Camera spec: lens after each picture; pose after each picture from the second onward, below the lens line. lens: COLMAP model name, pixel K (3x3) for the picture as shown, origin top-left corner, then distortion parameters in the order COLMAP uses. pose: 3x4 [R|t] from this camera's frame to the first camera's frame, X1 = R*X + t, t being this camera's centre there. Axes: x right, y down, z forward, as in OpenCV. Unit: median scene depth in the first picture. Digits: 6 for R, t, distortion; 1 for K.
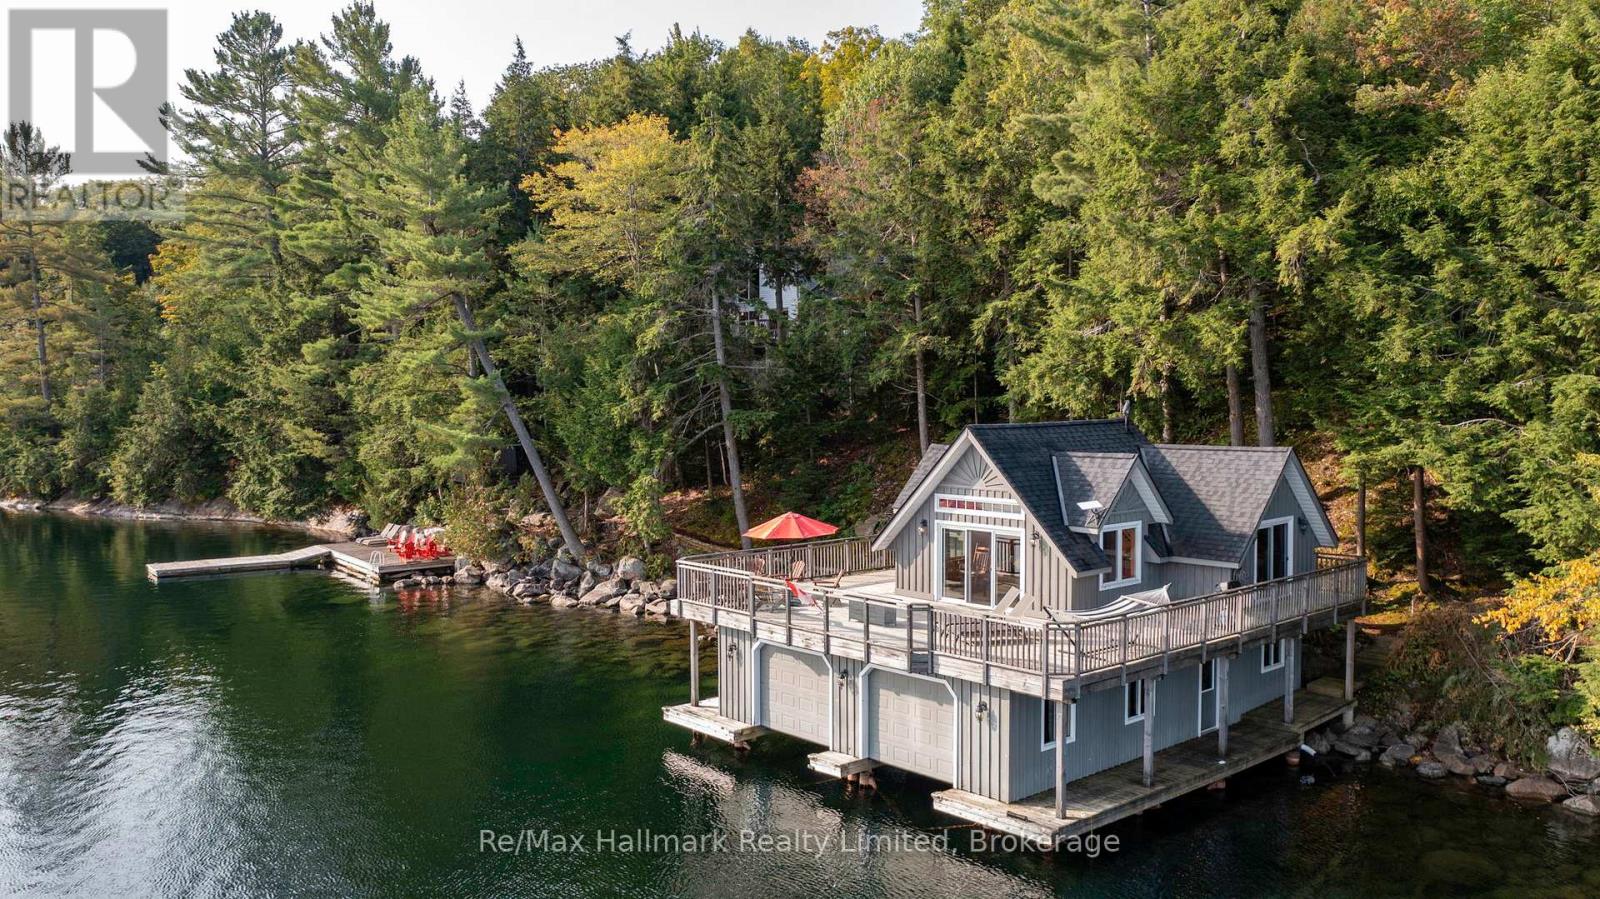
lens RADIAL K [[1265.8, 0, 802.8], [0, 1265.8, 448.4], [0, 0, 1]] dist [0.004223, -0.002009]
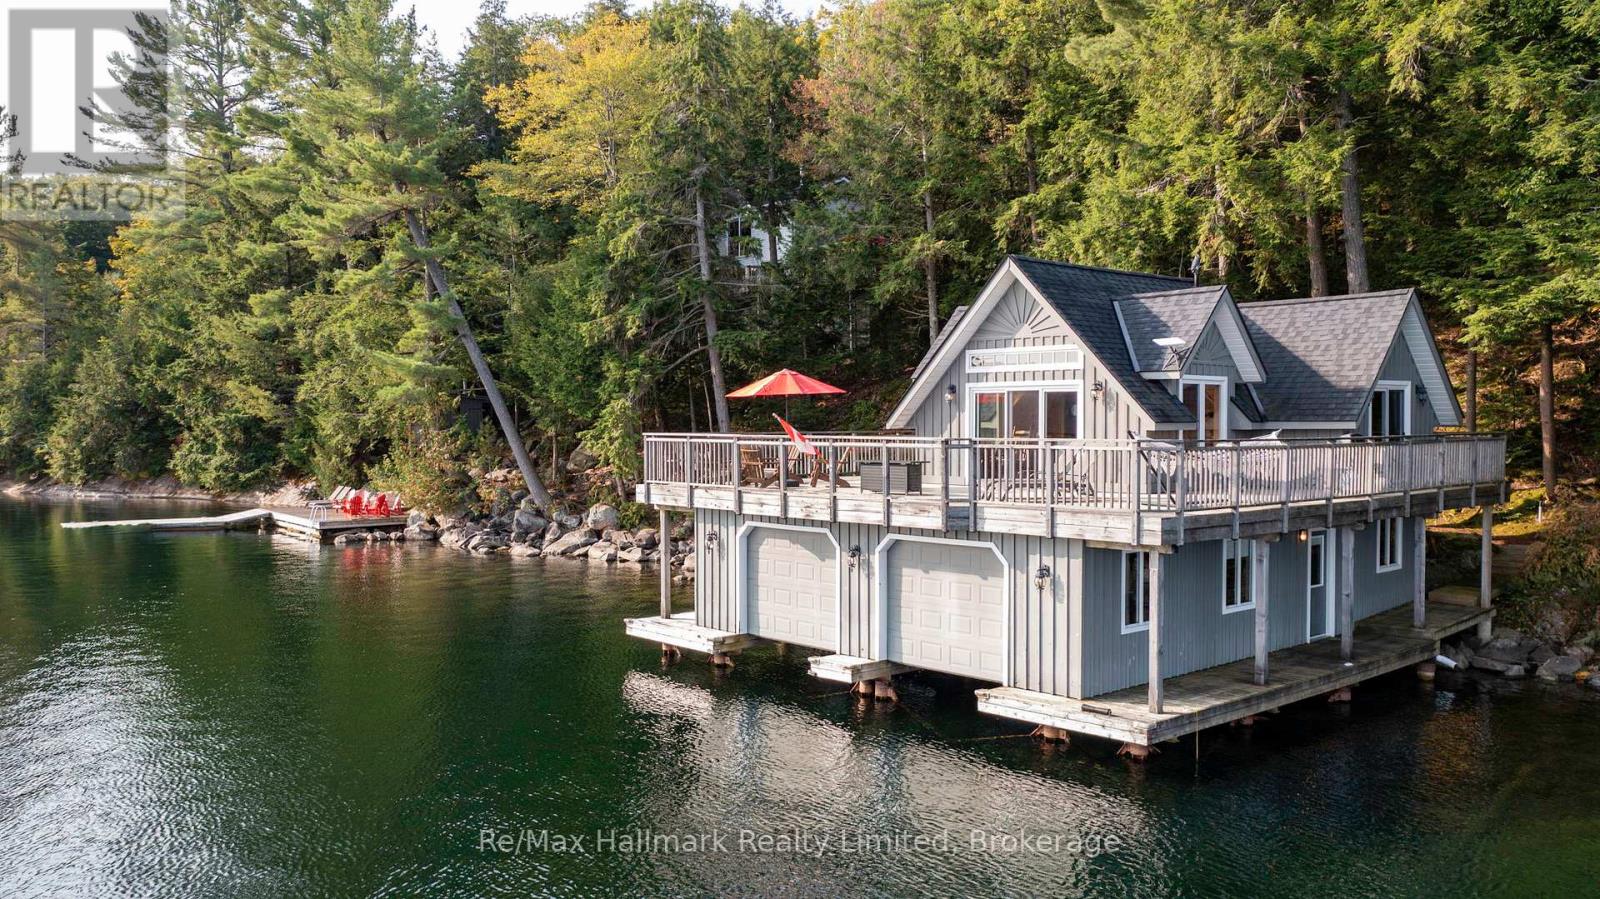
lens RADIAL K [[1265.8, 0, 802.1], [0, 1265.8, 446.7], [0, 0, 1]] dist [0.004223, -0.002009]
pose [[0.999982, 0.002787, 0.005235, -0.003249], [-0.002624, 0.999516, -0.030998, 0.109140], [-0.005319, 0.030984, 0.999506, 0.179439]]
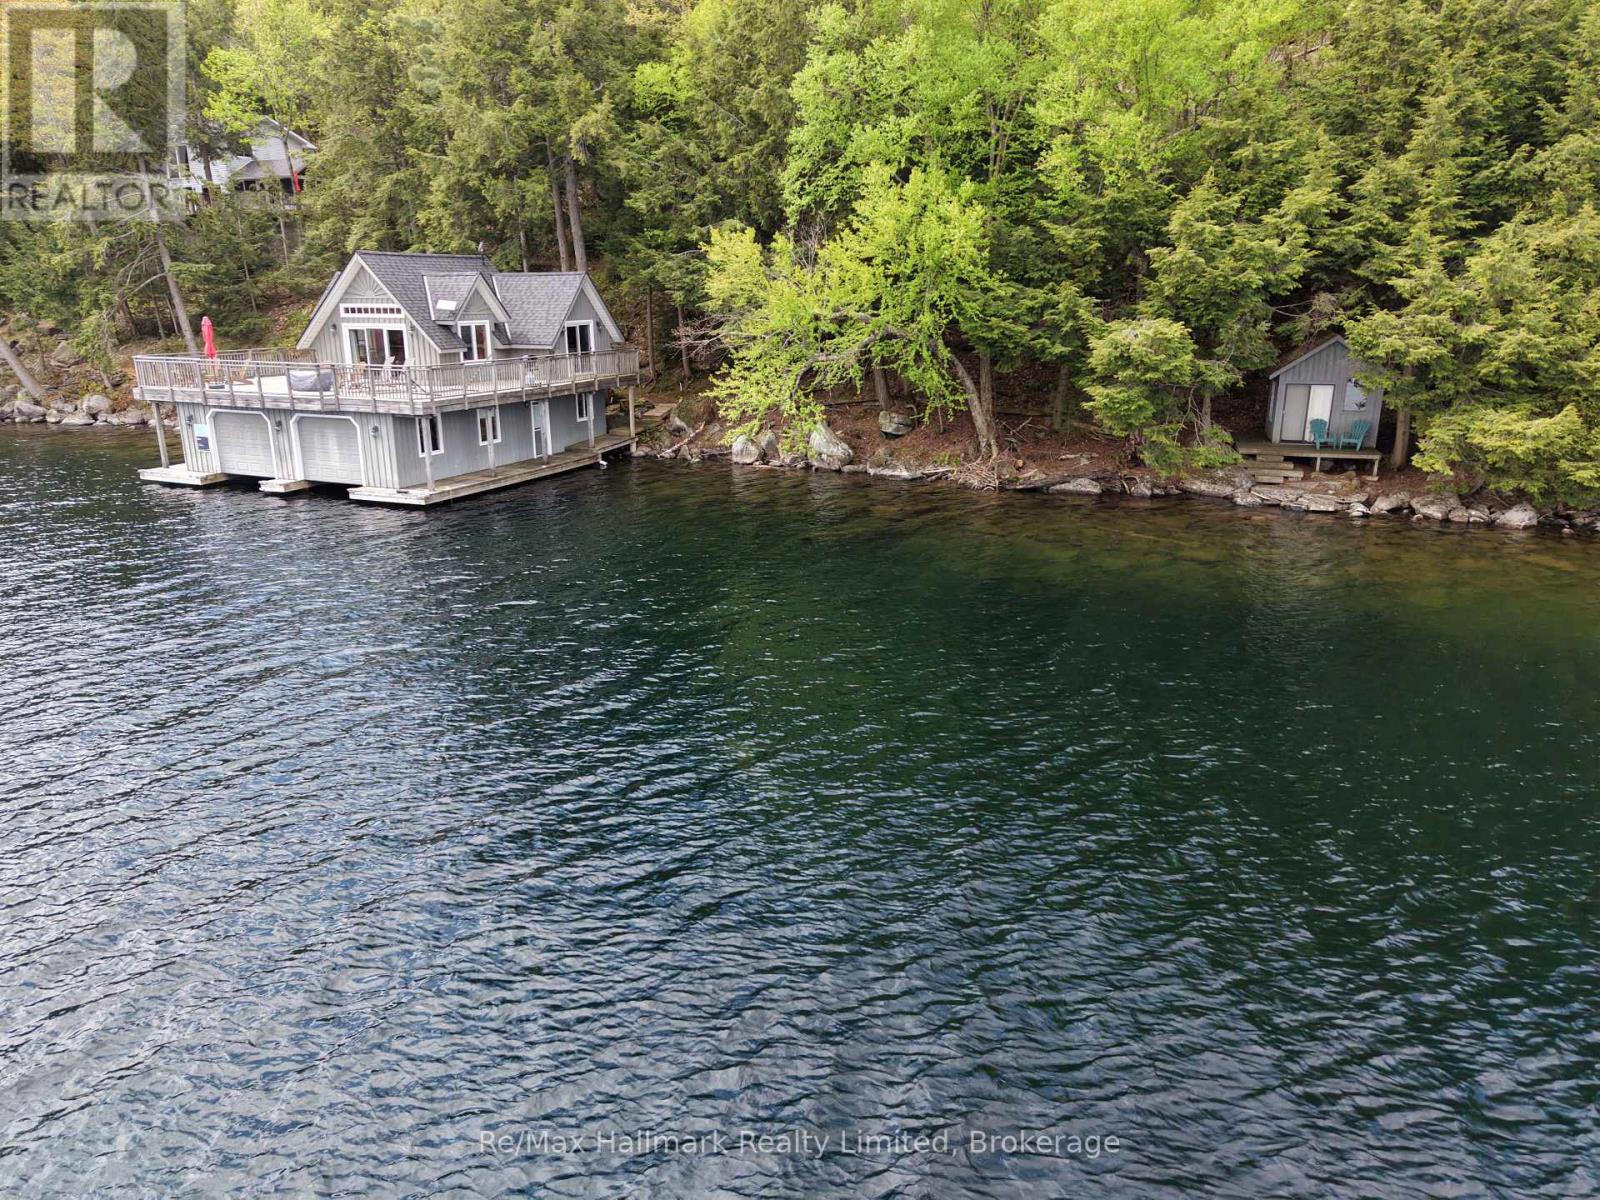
lens RADIAL K [[1061.8, 0, 801.4], [0, 1061.8, 600.7], [0, 0, 1]] dist [0.012902, -0.016865]
pose [[0.900291, -0.115788, 0.419607, 0.028711], [0.016831, 0.972511, 0.232247, 0.081101], [-0.434964, -0.202027, 0.877492, -0.289617]]
